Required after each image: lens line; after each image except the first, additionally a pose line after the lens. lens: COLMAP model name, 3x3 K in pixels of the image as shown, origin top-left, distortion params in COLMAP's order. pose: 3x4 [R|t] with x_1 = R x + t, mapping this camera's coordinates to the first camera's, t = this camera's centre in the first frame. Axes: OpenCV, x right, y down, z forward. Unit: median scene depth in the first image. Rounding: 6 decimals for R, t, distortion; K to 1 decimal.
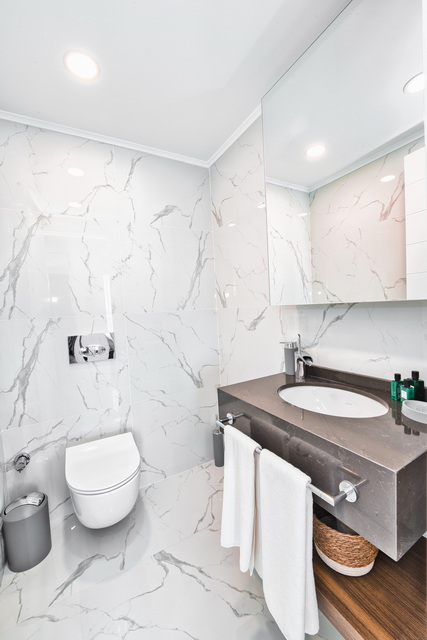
lens RADIAL K [[260.4, 0, 211.6], [0, 260.4, 317.7], [0, 0, 1]] dist [-0.010411, 0.001171]
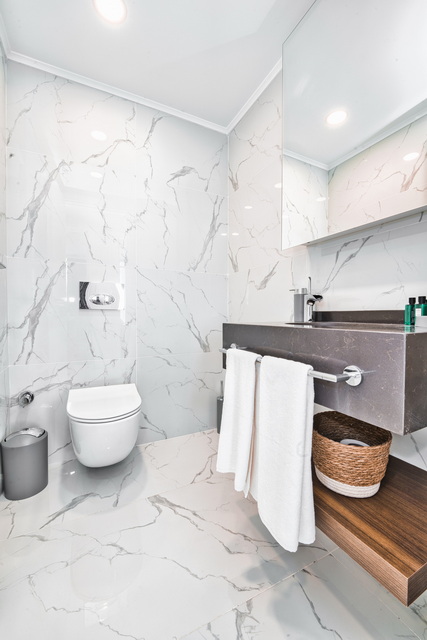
lens RADIAL K [[260.4, 0, 211.9], [0, 260.4, 320.2], [0, 0, 1]] dist [-0.010411, 0.001171]
pose [[0.997191, 0.056100, -0.049619, 0.024387], [-0.057350, 0.998062, -0.024134, 0.232643], [0.048169, 0.026912, 0.998477, 0.013591]]
